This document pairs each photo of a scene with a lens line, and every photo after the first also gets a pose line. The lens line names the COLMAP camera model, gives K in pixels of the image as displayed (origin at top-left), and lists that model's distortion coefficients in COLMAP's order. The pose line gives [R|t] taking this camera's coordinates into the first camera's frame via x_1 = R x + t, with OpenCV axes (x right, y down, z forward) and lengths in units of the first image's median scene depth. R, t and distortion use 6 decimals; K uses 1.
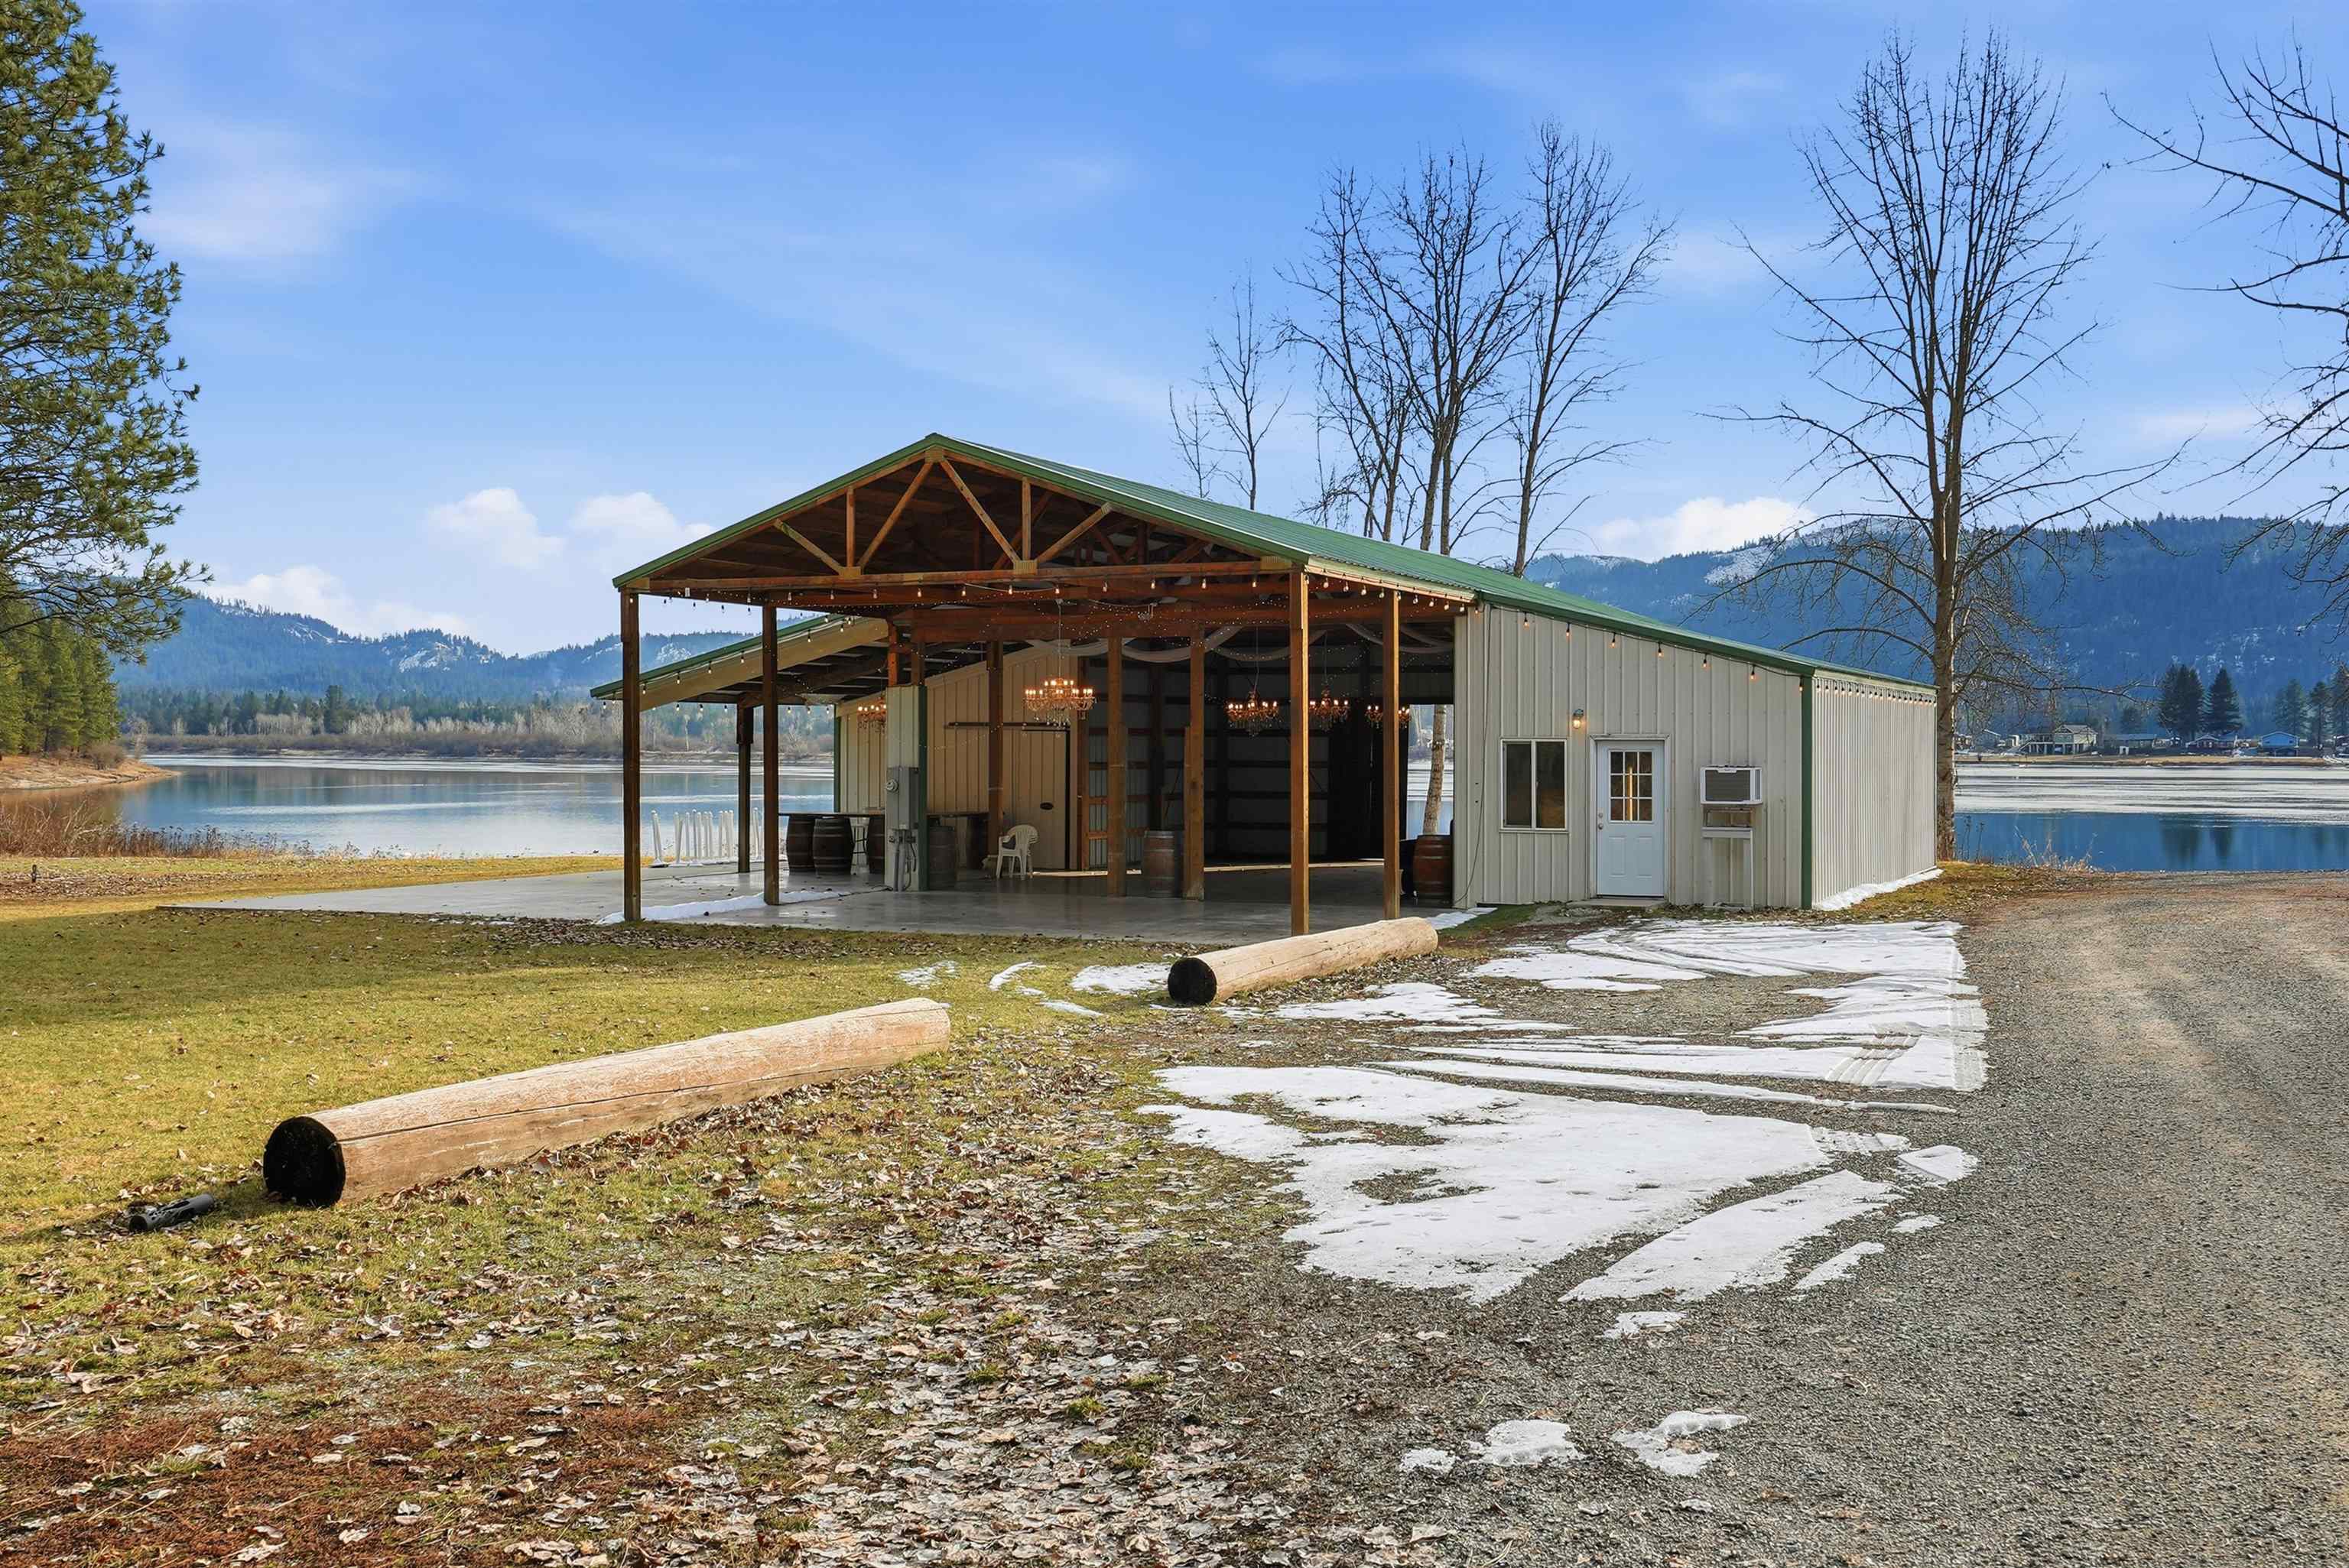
lens RADIAL K [[2326.3, 0, 1166.1], [0, 2326.3, 771.6], [0, 0, 1]] dist [-0.001807, 0.000000]
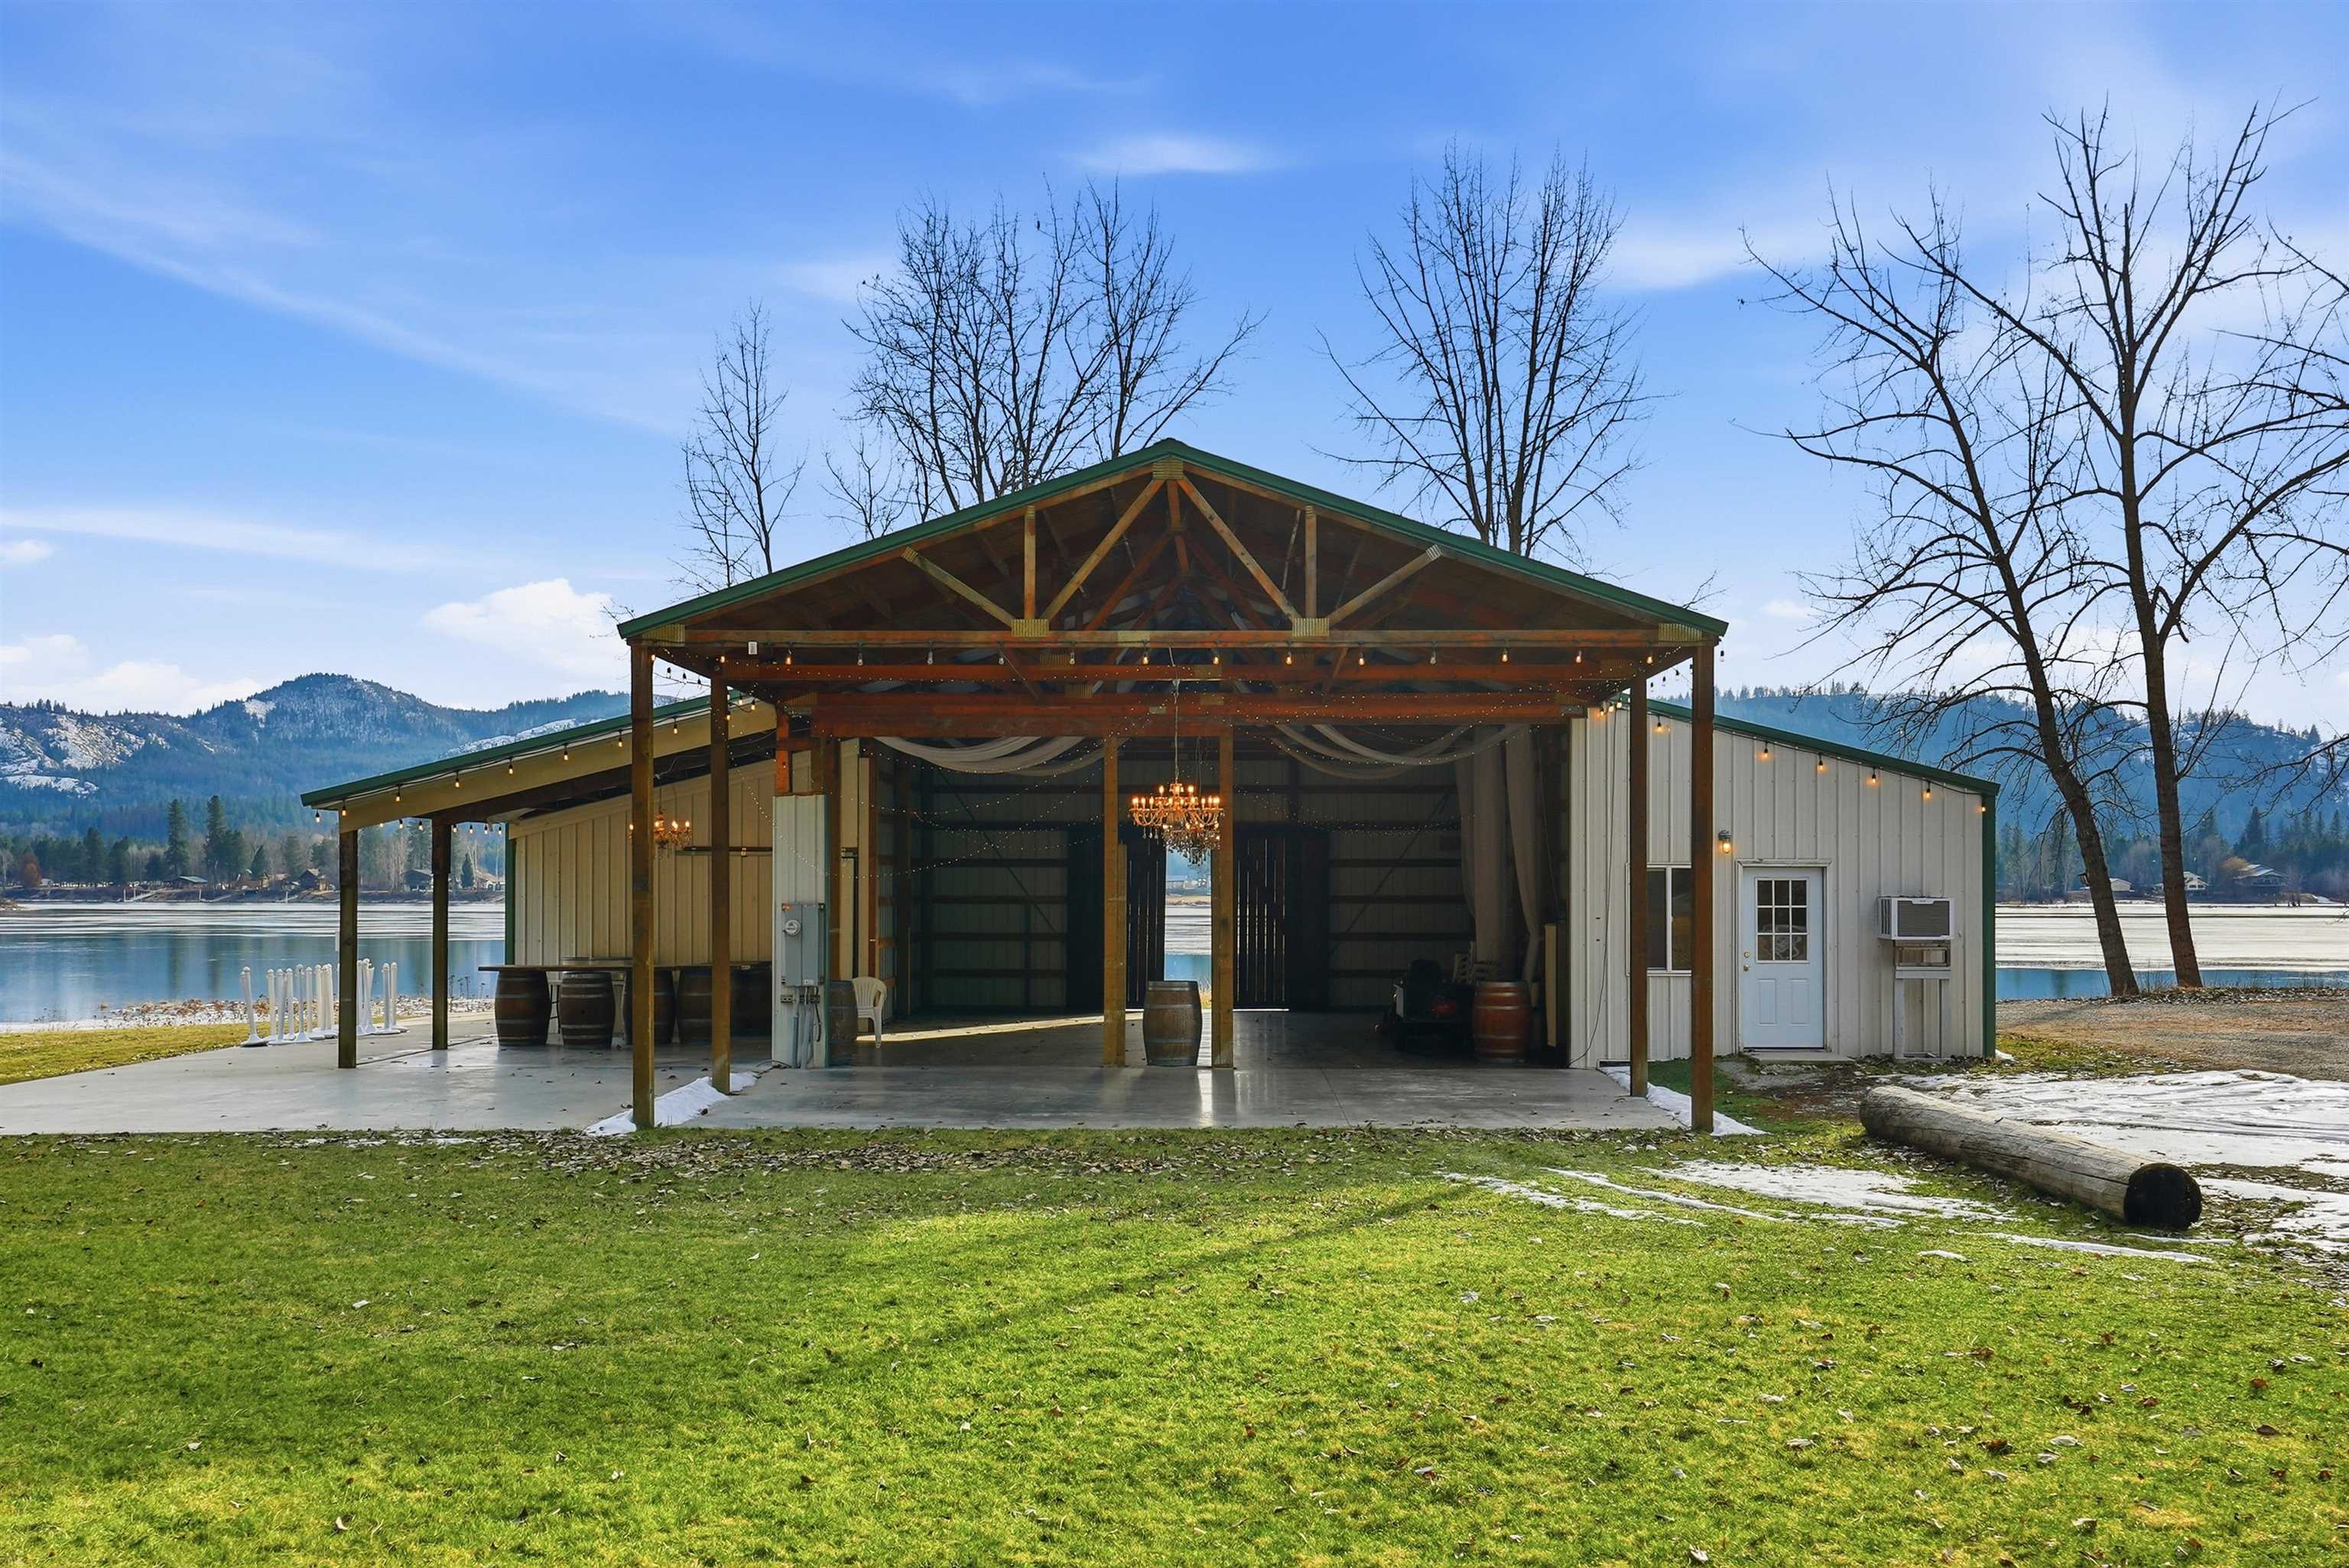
lens RADIAL K [[2326.3, 0, 1158.4], [0, 2326.3, 890.5], [0, 0, 1]] dist [-0.001807, 0.000000]
pose [[0.912833, -0.001751, 0.408329, -0.342714], [0.005590, 0.999951, -0.008207, 0.000883], [-0.408295, 0.009774, 0.912798, 0.293256]]
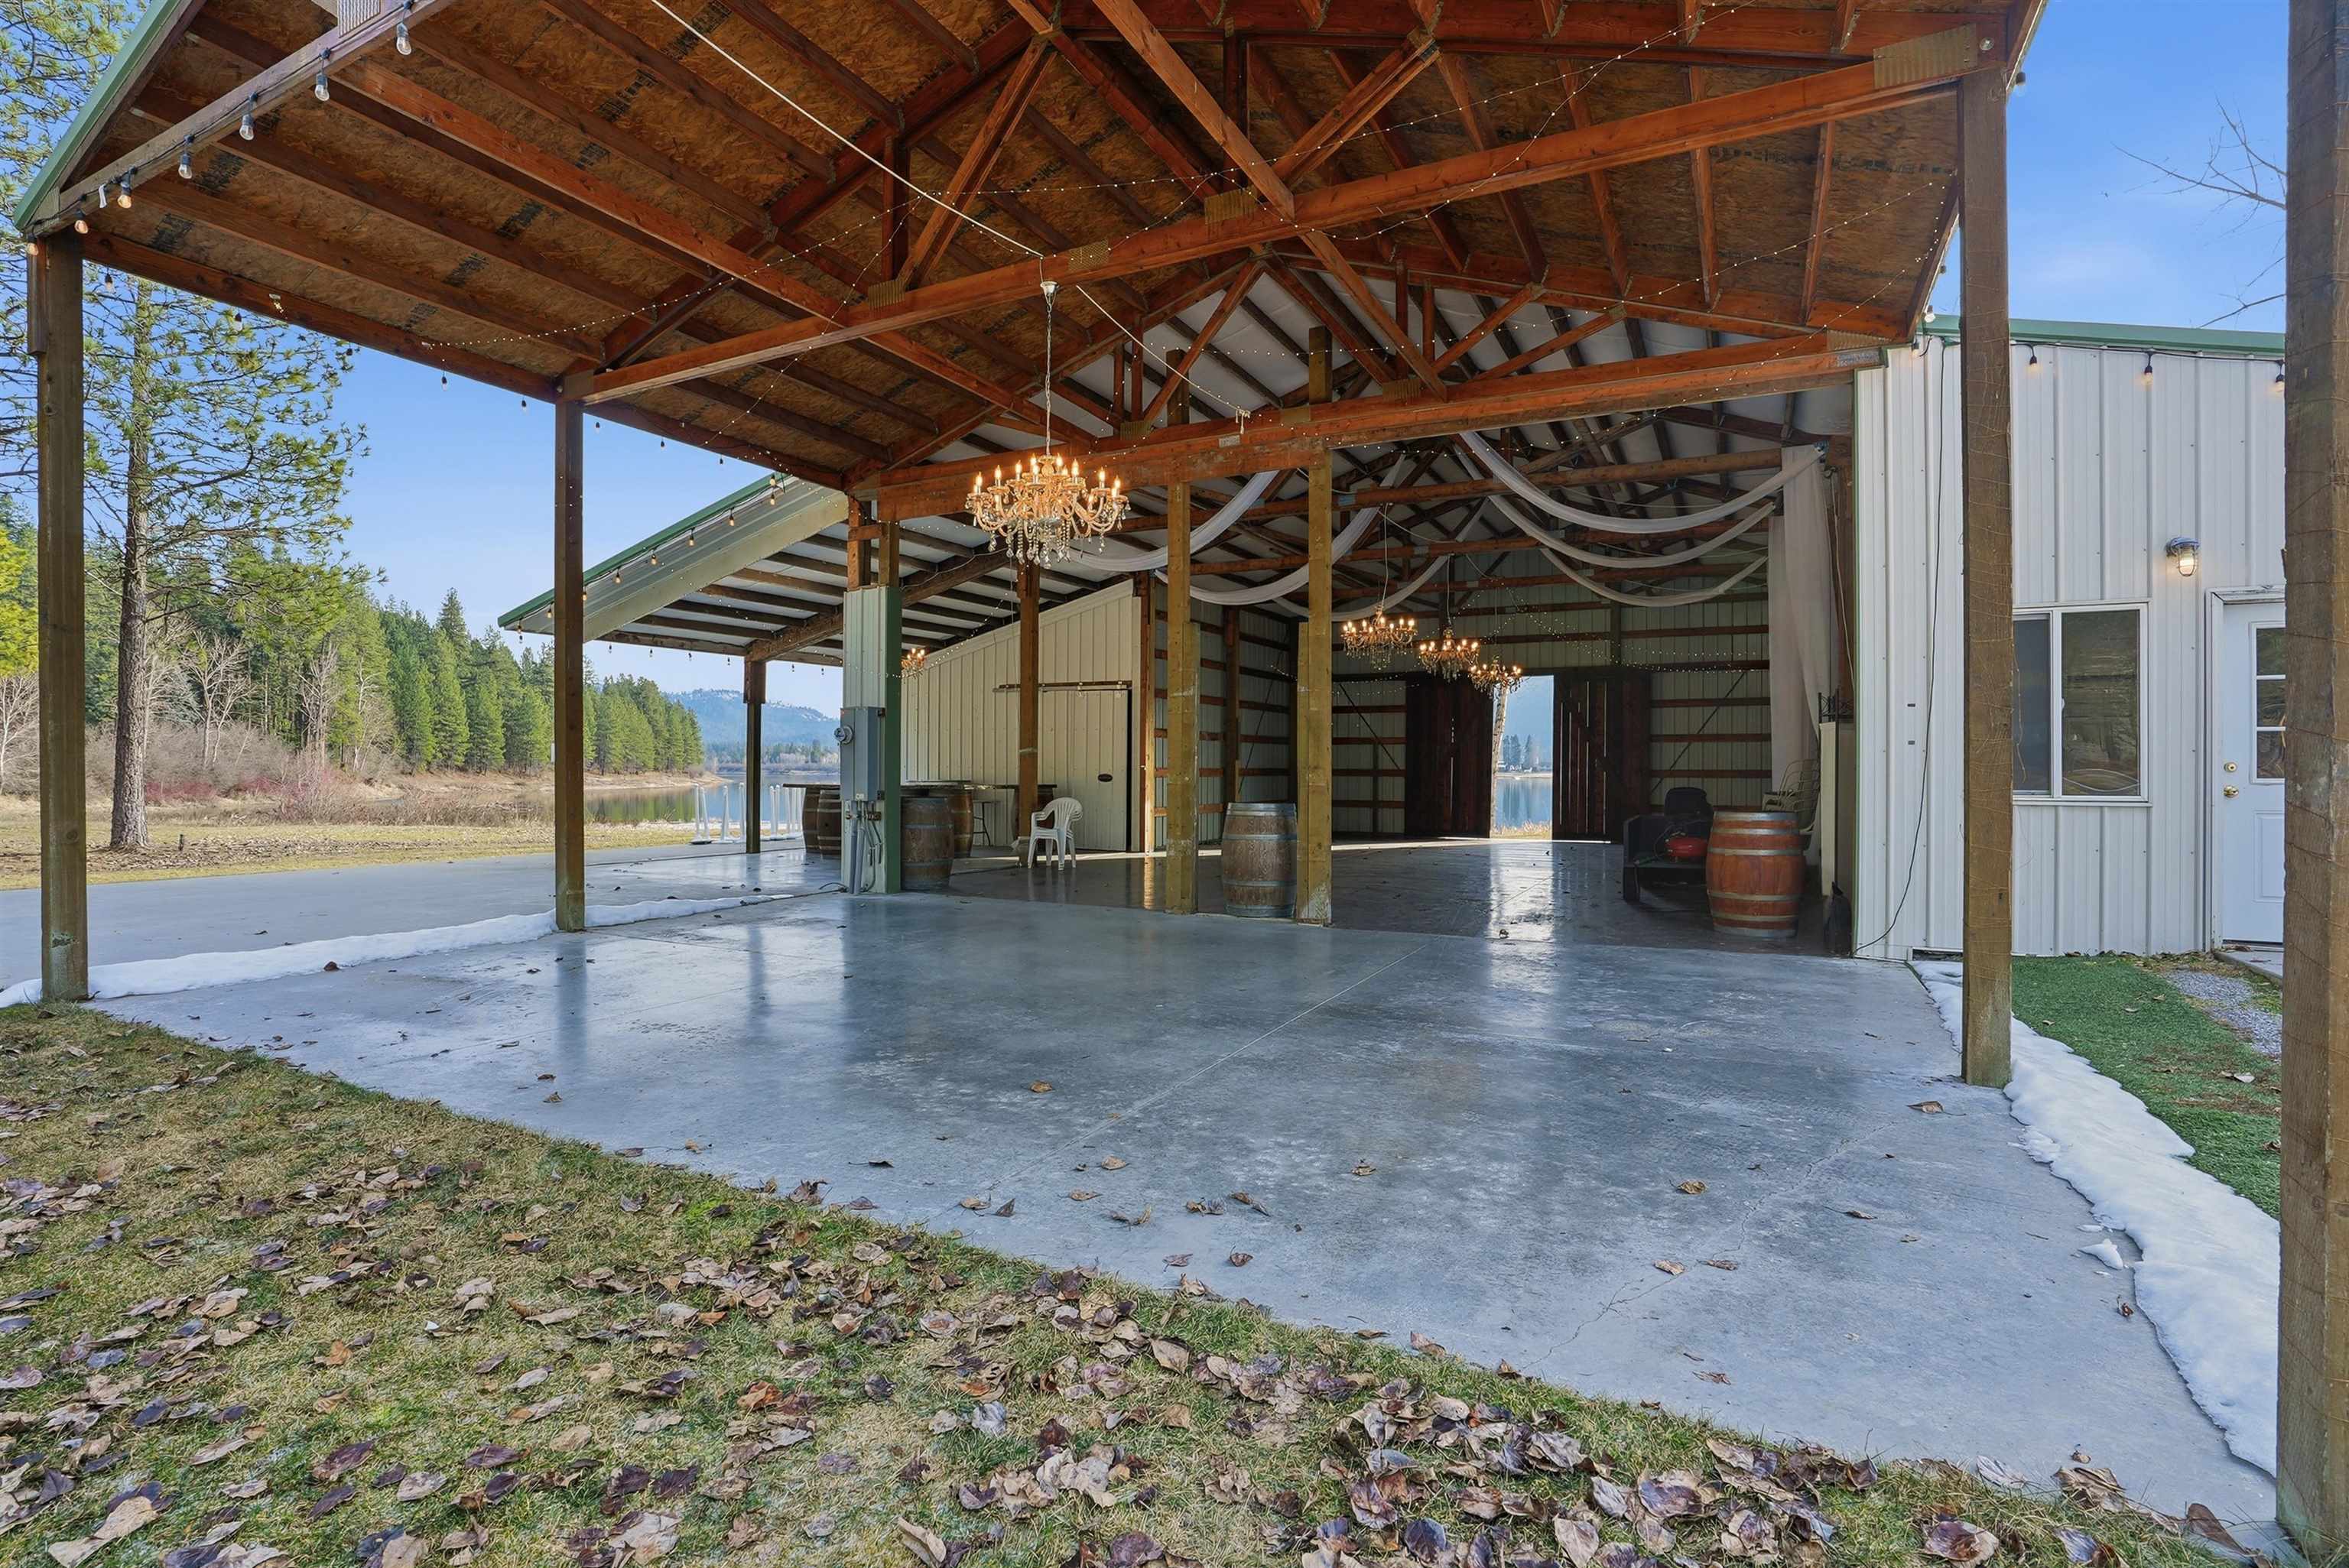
lens RADIAL K [[1096.8, 0, 1191.3], [0, 1096.8, 769.8], [0, 0, 1]] dist [-0.030633, 0.001987]
pose [[0.999706, 0.002264, -0.024143, -0.012172], [-0.002565, 0.999920, -0.012420, 0.021303], [0.024113, 0.012478, 0.999631, 0.748216]]
